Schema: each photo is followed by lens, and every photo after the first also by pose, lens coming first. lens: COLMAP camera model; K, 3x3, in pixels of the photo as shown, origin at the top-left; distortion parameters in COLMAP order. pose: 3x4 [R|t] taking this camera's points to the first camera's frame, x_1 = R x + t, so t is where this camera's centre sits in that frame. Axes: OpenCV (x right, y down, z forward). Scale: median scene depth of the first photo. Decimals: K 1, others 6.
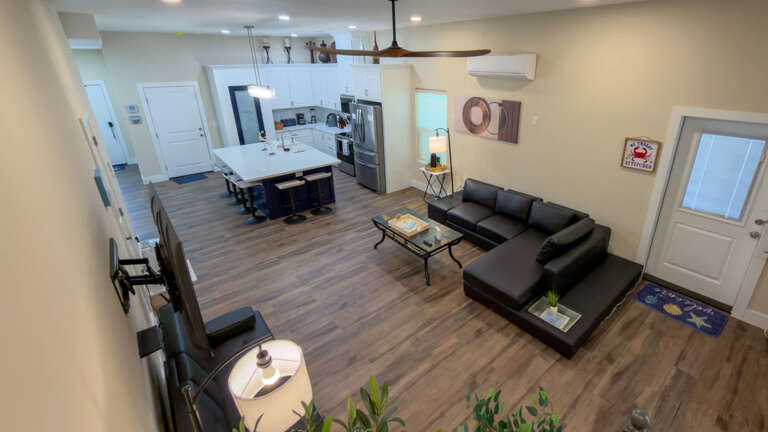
lens RADIAL K [[337.8, 0, 418.2], [0, 337.8, 190.8], [0, 0, 1]] dist [0.001890, 0.000134]
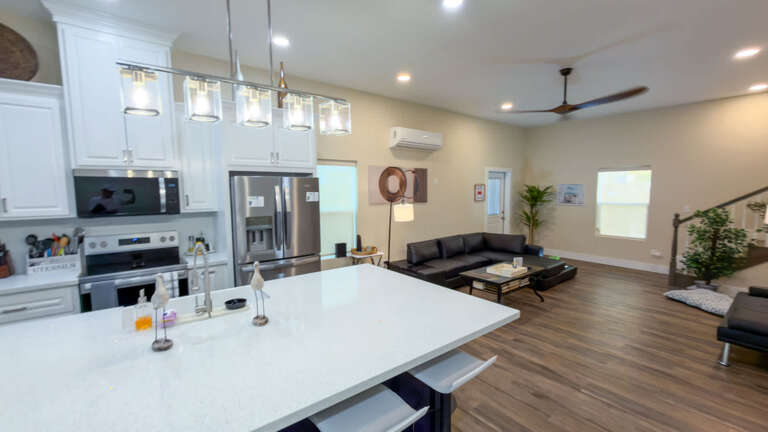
lens RADIAL K [[319.0, 0, 386.7], [0, 319.0, 219.7], [0, 0, 1]] dist [-0.000289, 0.000291]
pose [[0.017615, -0.080936, 0.996564, -0.863165], [0.371274, 0.925983, 0.068641, -0.210240], [-0.928356, 0.368789, 0.046361, 1.084823]]
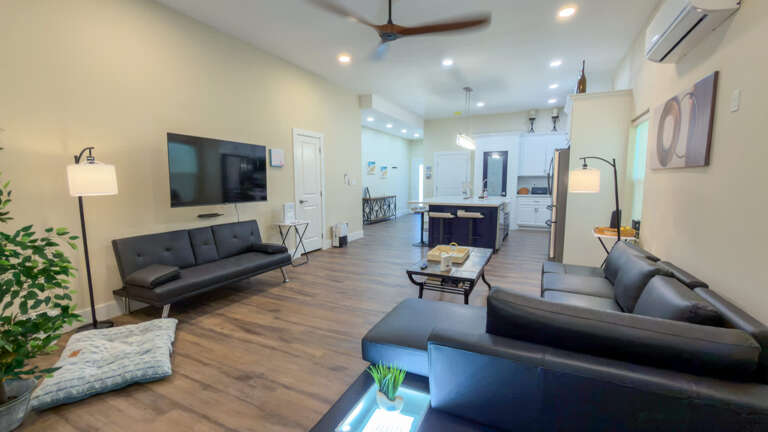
lens RADIAL K [[319.0, 0, 388.4], [0, 319.0, 212.2], [0, 0, 1]] dist [-0.000289, 0.000291]
pose [[0.405048, 0.101420, -0.908653, 0.503510], [-0.335458, 0.941003, -0.044506, 0.080289], [0.850532, 0.322842, 0.415173, 0.472120]]
